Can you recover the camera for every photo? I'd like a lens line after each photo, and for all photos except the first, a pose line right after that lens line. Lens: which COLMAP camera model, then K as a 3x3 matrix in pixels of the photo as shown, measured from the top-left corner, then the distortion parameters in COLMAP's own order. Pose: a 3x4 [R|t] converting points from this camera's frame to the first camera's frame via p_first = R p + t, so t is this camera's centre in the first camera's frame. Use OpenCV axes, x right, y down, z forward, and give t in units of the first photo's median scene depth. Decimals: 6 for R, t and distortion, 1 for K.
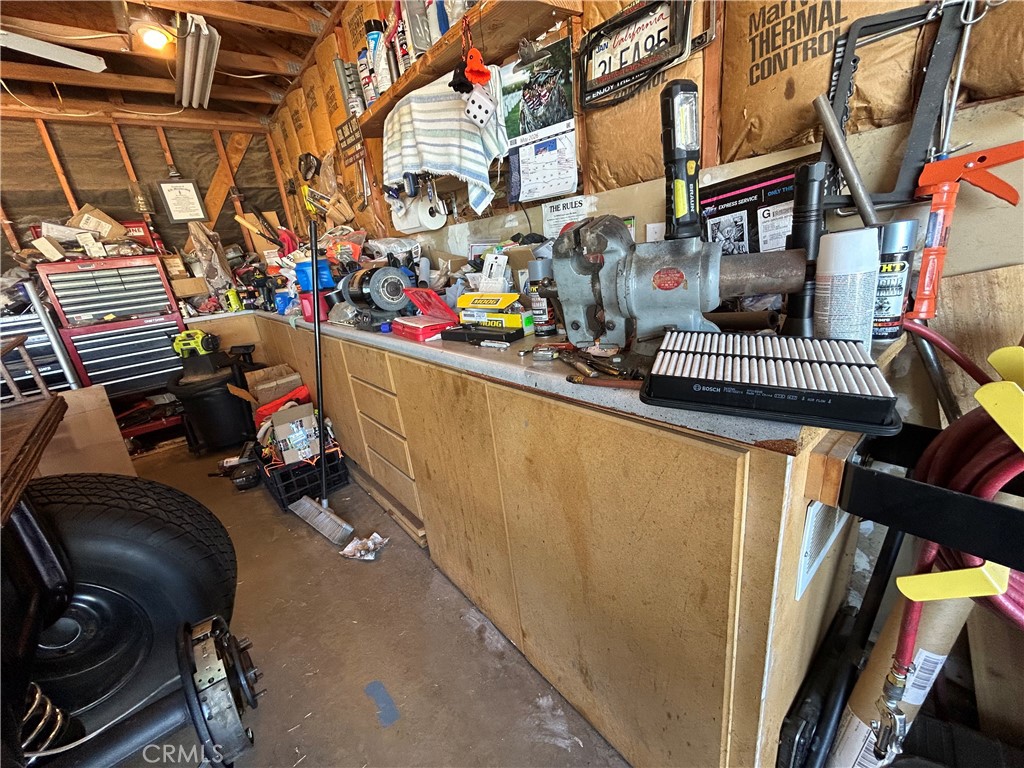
lens RADIAL K [[417.6, 0, 513.2], [0, 417.6, 381.5], [0, 0, 1]] dist [-0.000316, 0.000282]
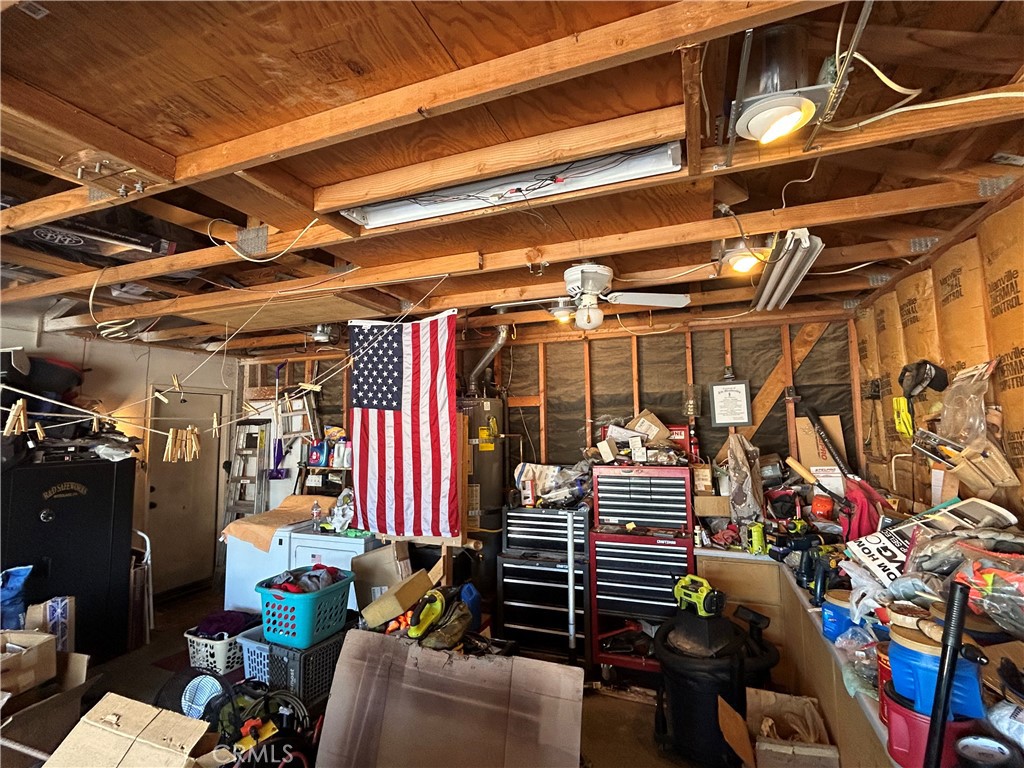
lens RADIAL K [[485.1, 0, 516.2], [0, 485.1, 383.6], [0, 0, 1]] dist [0.001787, 0.003677]
pose [[0.496521, 0.027603, -0.867585, -0.141300], [-0.309948, 0.939242, -0.147501, -0.193618], [0.810801, 0.342144, 0.474909, 0.148539]]
